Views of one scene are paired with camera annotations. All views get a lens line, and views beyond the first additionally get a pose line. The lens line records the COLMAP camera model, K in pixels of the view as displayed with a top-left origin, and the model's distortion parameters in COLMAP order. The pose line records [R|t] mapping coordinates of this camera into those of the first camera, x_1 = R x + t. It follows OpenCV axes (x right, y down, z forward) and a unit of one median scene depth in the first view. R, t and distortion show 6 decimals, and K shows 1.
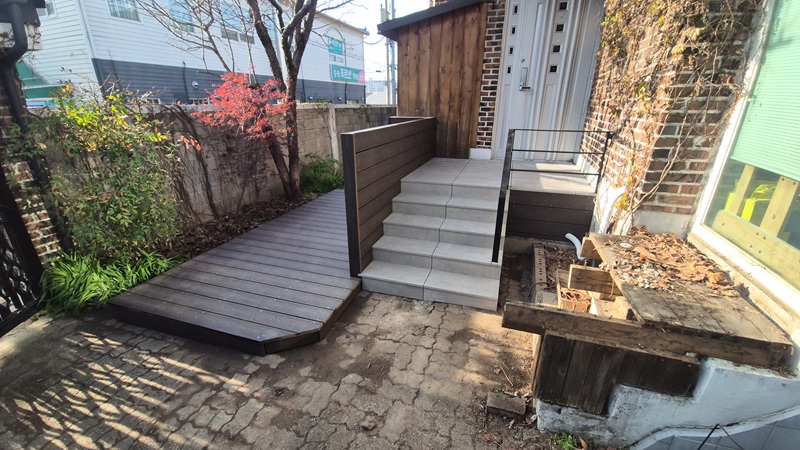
lens RADIAL K [[331.4, 0, 398.3], [0, 331.4, 228.4], [0, 0, 1]] dist [0.001464, -0.001860]
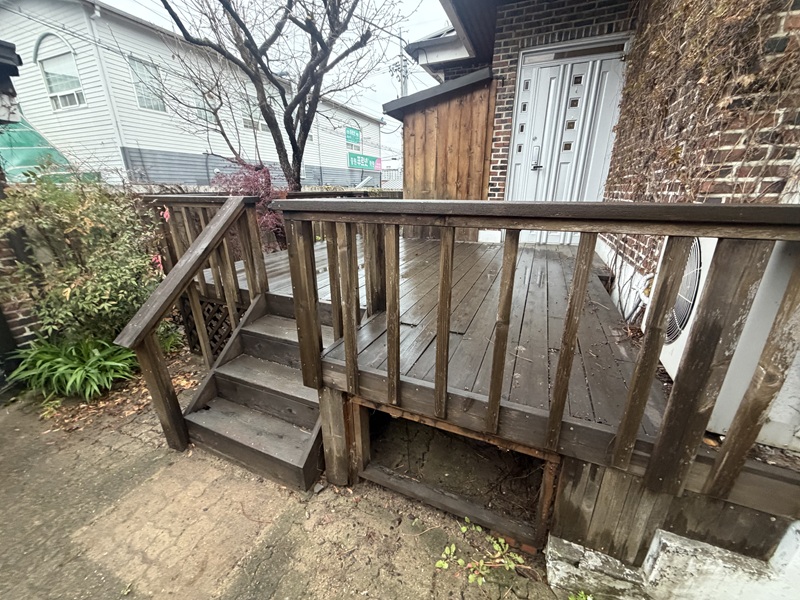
lens RADIAL K [[319.1, 0, 399.2], [0, 319.1, 298.6], [0, 0, 1]] dist [-0.004887, 0.001178]
pose [[0.998598, 0.014179, -0.050998, 0.040477], [-0.016065, 0.999195, -0.036753, -0.009106], [0.050436, 0.037521, 0.998022, 0.086019]]
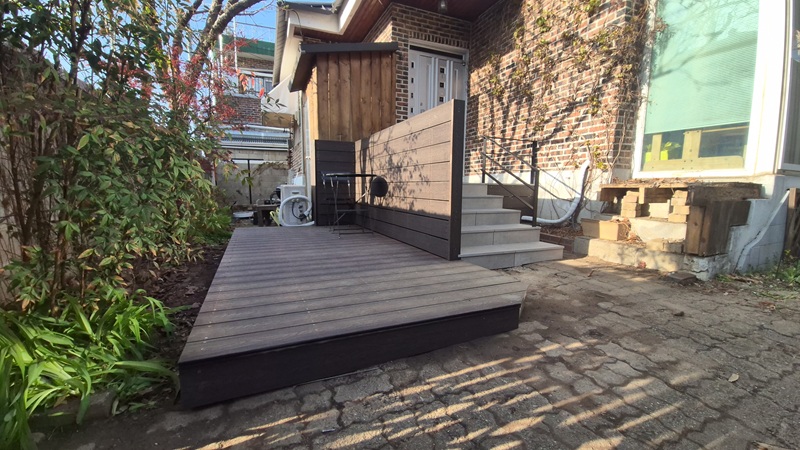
lens RADIAL K [[331.4, 0, 397.6], [0, 331.4, 229.2], [0, 0, 1]] dist [0.001464, -0.001860]
pose [[0.738155, -0.069498, 0.671042, -0.538361], [0.231816, 0.960242, -0.155551, 0.111058], [-0.633552, 0.270380, 0.724919, 0.276167]]
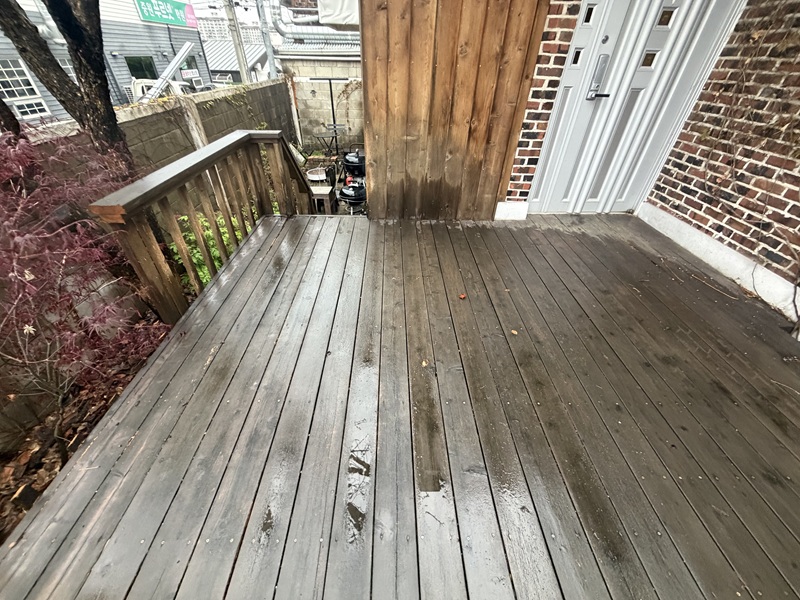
lens RADIAL K [[319.1, 0, 397.9], [0, 319.1, 297.6], [0, 0, 1]] dist [-0.004887, 0.001178]
pose [[0.929593, -0.205126, 0.306234, -0.173967], [0.109055, 0.946701, 0.303091, -0.294504], [-0.352084, -0.248355, 0.902417, 0.535185]]
